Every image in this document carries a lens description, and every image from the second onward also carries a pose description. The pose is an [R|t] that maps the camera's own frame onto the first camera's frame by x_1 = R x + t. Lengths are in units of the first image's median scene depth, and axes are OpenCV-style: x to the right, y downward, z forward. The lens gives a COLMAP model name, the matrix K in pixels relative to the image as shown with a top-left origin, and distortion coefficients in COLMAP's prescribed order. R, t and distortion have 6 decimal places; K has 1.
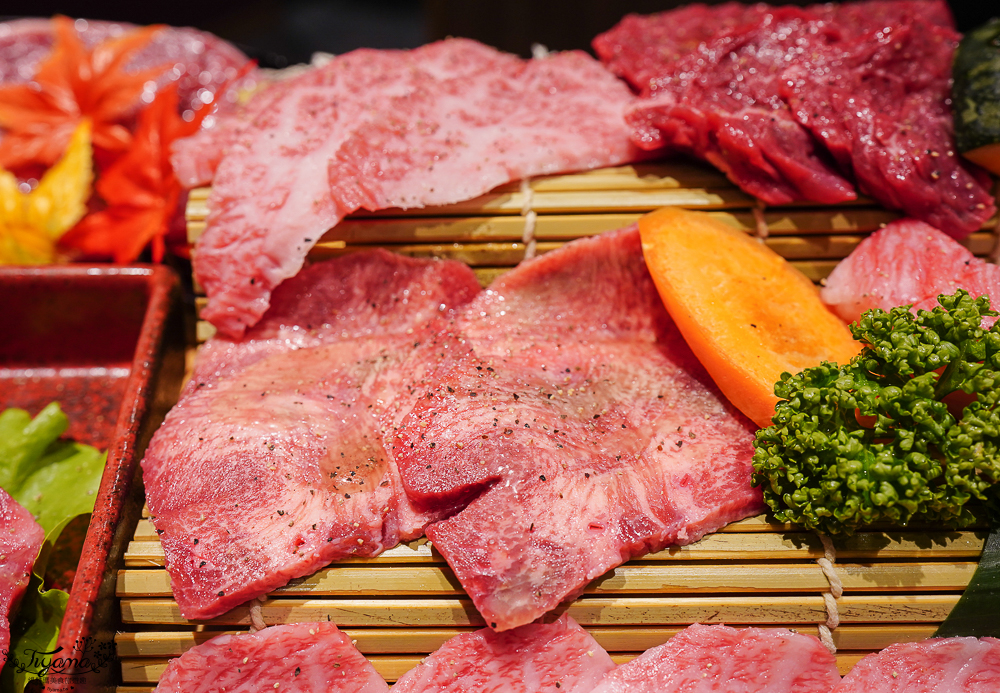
lens RADIAL K [[984.4, 0, 457.1], [0, 984.4, 312.3], [0, 0, 1]] dist [-0.005141, 0.000000]
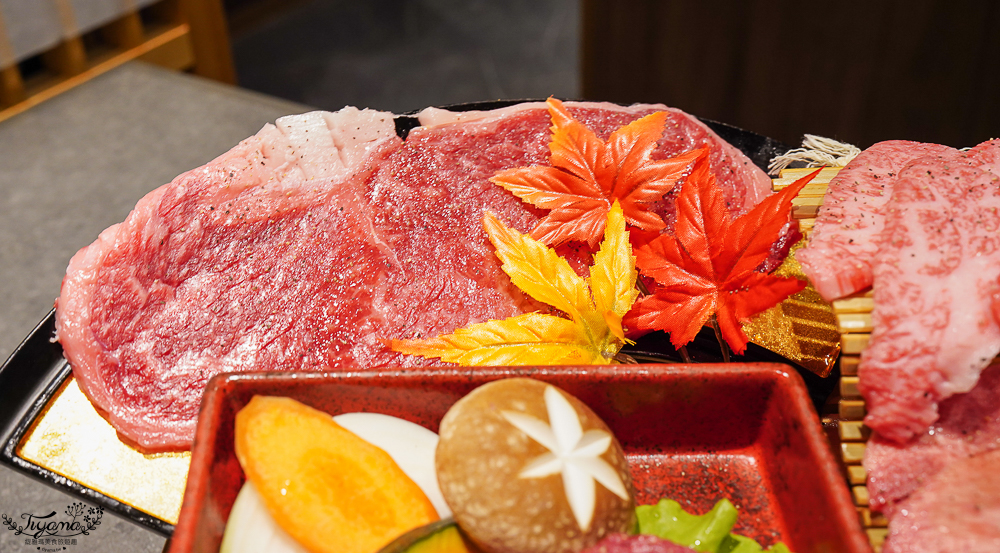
lens RADIAL K [[1023.7, 0, 445.5], [0, 1023.7, 177.5], [0, 0, 1]] dist [-0.006671, 0.000000]
pose [[0.997935, -0.005994, -0.063946, -0.670314], [0.001304, 0.997322, -0.073130, -0.191102], [0.064213, 0.072896, 0.995270, -0.198700]]
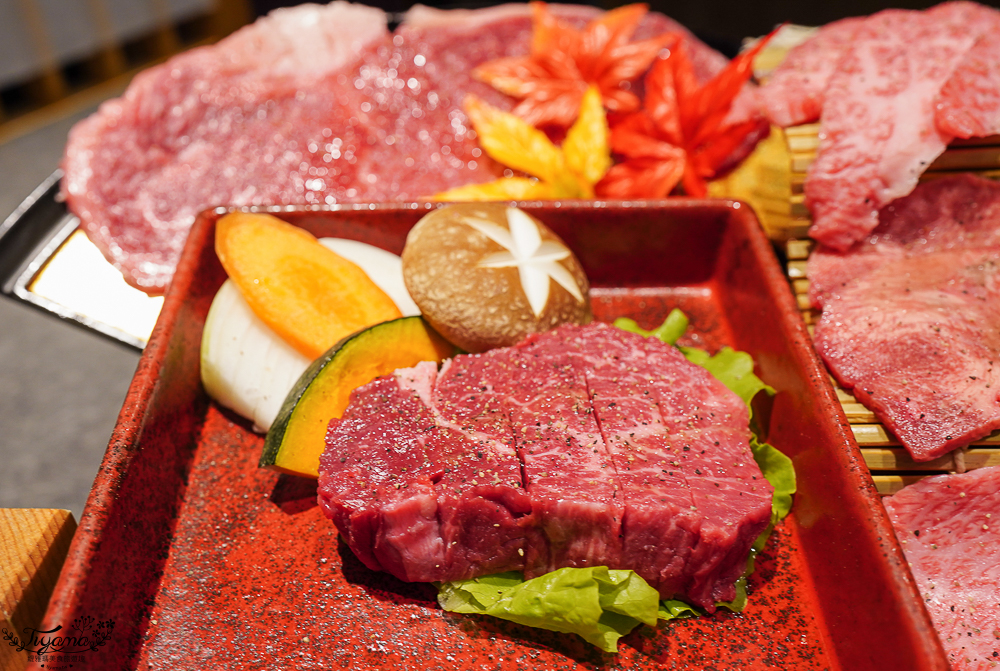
lens RADIAL K [[945.6, 0, 465.9], [0, 945.6, 359.8], [0, 0, 1]] dist [-0.005984, 0.000000]
pose [[0.996206, -0.001450, -0.087012, -0.582463], [0.003848, 0.999617, 0.027402, 0.124467], [0.086939, -0.027633, 0.995830, -0.164088]]
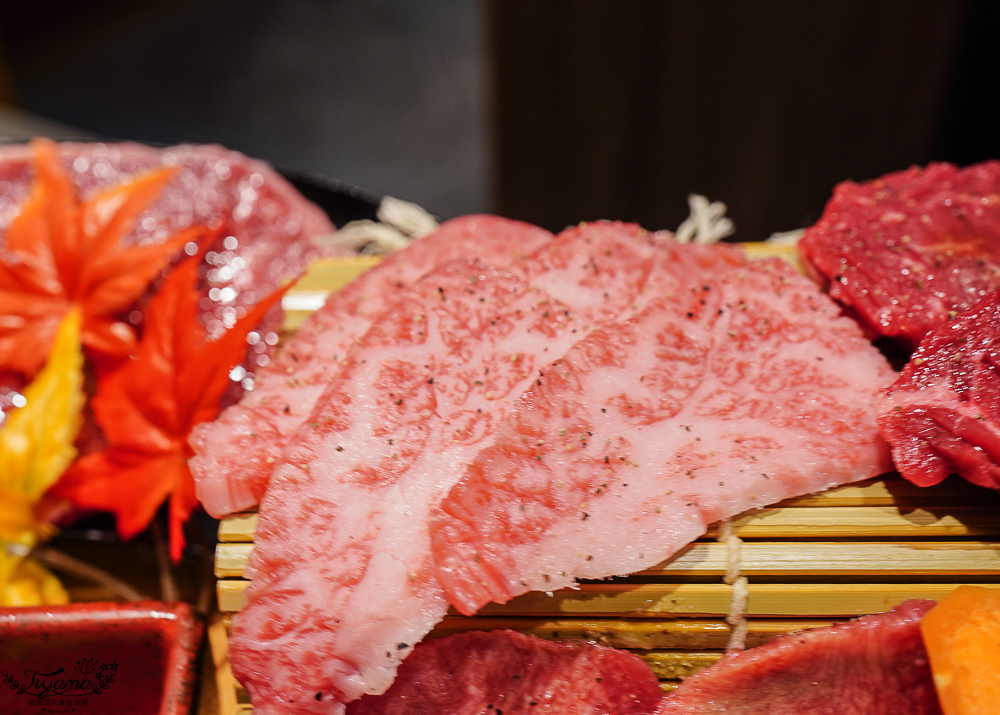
lens RADIAL K [[1058.6, 0, 447.5], [0, 1058.6, 262.7], [0, 0, 1]] dist [-0.013024, 0.000000]
pose [[0.998887, -0.009703, -0.046163, -0.085392], [0.010933, 0.999590, 0.026476, -0.338112], [0.045887, -0.026952, 0.998583, 0.304683]]
